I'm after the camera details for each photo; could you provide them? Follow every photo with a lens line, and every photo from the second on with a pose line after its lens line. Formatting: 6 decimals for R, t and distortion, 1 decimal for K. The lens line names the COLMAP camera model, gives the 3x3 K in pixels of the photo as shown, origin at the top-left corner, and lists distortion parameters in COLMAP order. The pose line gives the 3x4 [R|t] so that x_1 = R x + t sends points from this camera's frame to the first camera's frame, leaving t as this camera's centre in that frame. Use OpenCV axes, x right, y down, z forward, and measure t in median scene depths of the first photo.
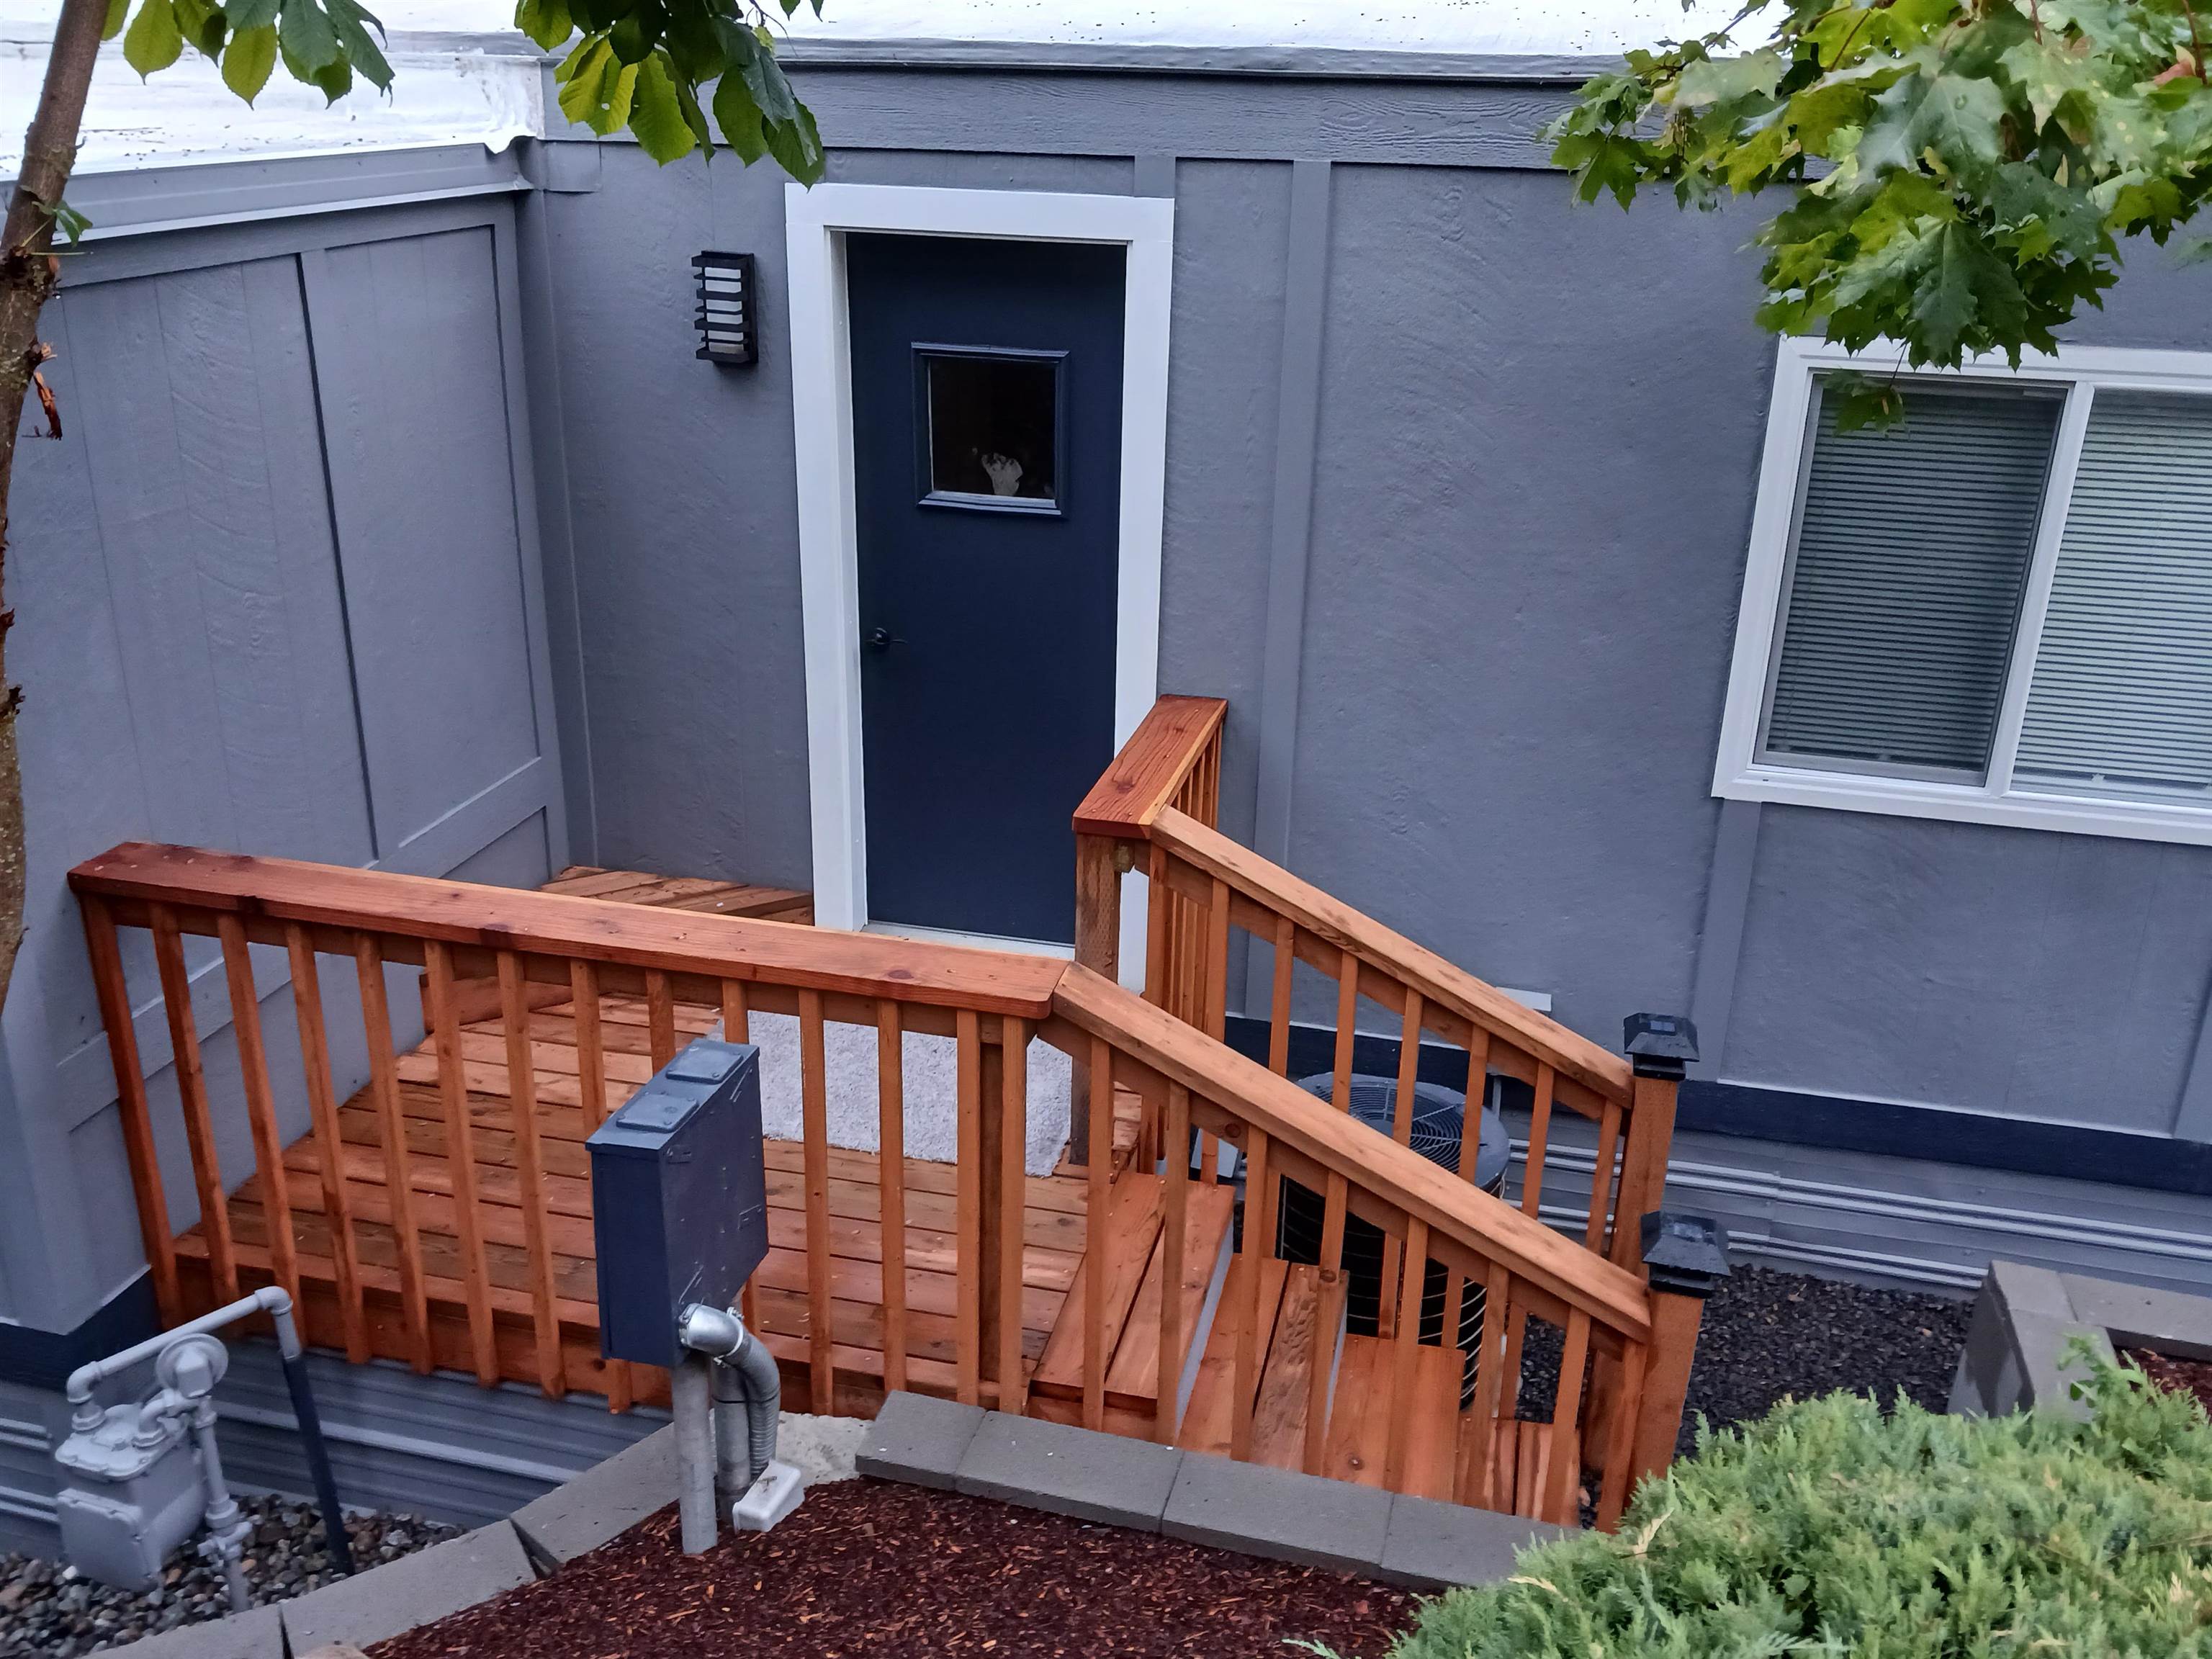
lens RADIAL K [[1918.0, 0, 1106.0], [0, 1918.0, 829.5], [0, 0, 1]] dist [-0.006818, -0.008644]
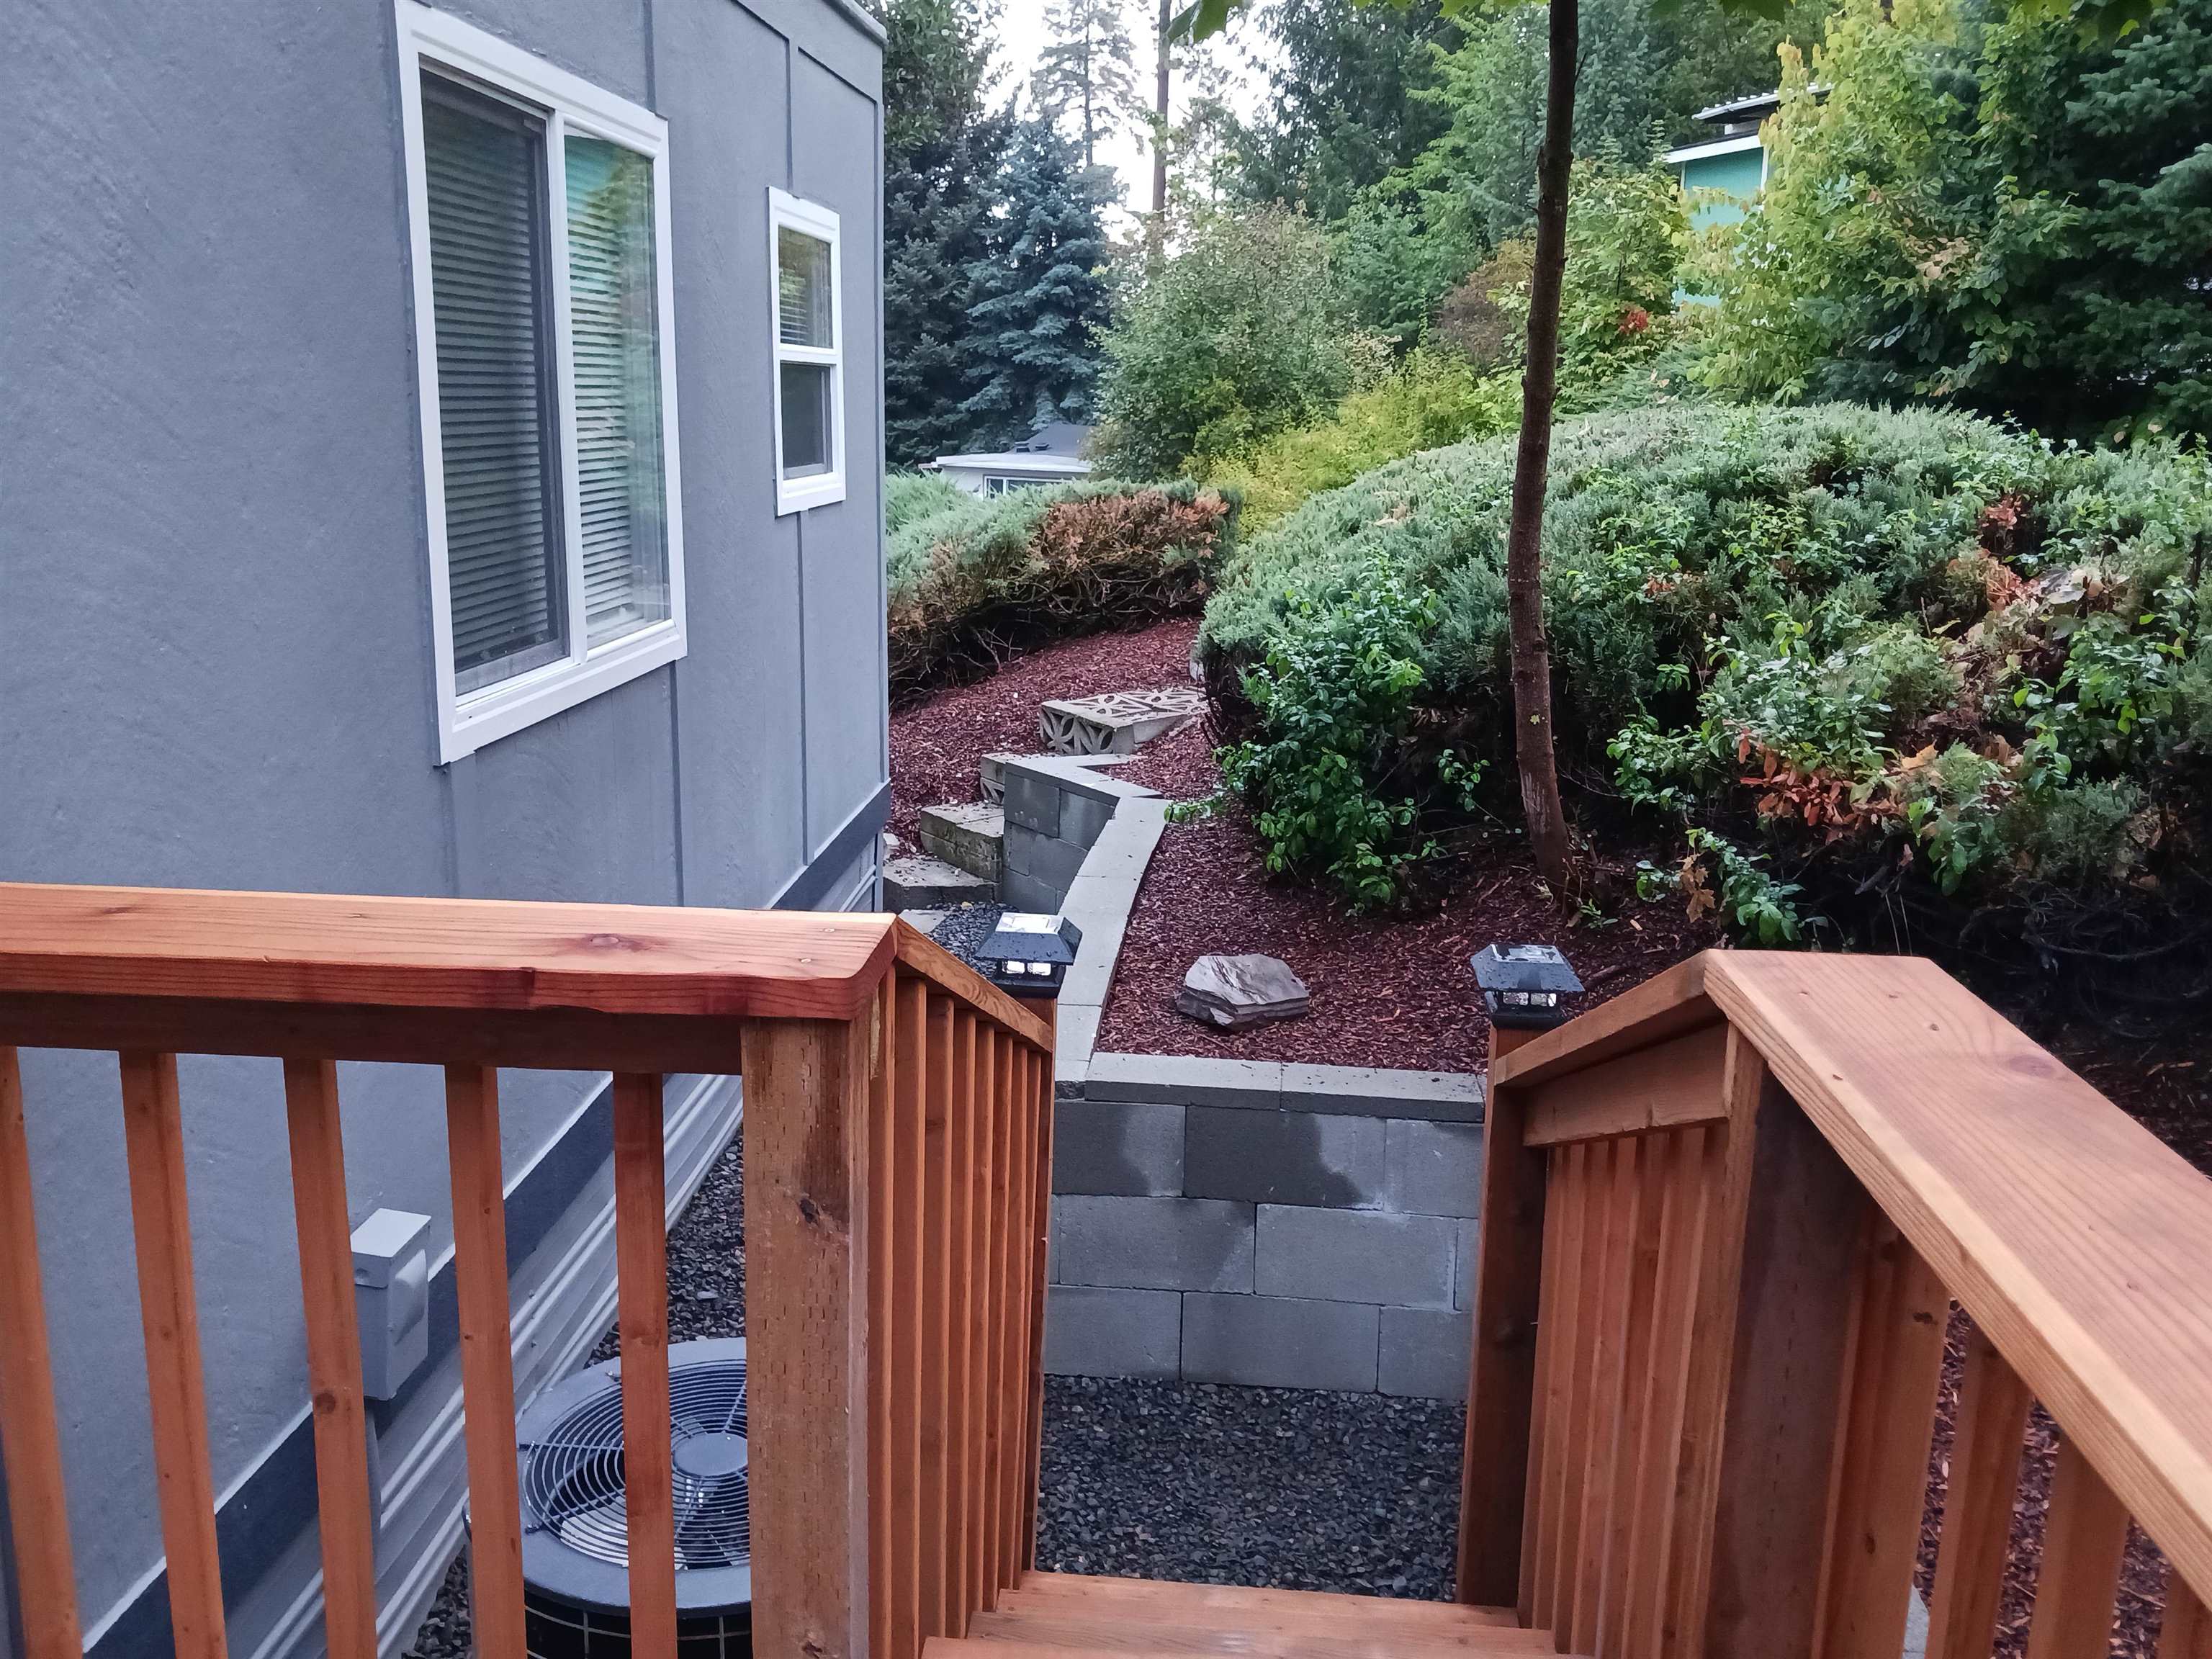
lens RADIAL K [[1918.0, 0, 1106.0], [0, 1918.0, 829.5], [0, 0, 1]] dist [-0.006818, -0.008644]
pose [[-0.169731, -0.241843, 0.955355, -0.319962], [0.341117, 0.895077, 0.287188, -0.104801], [-0.924571, 0.374632, -0.069426, 0.867105]]
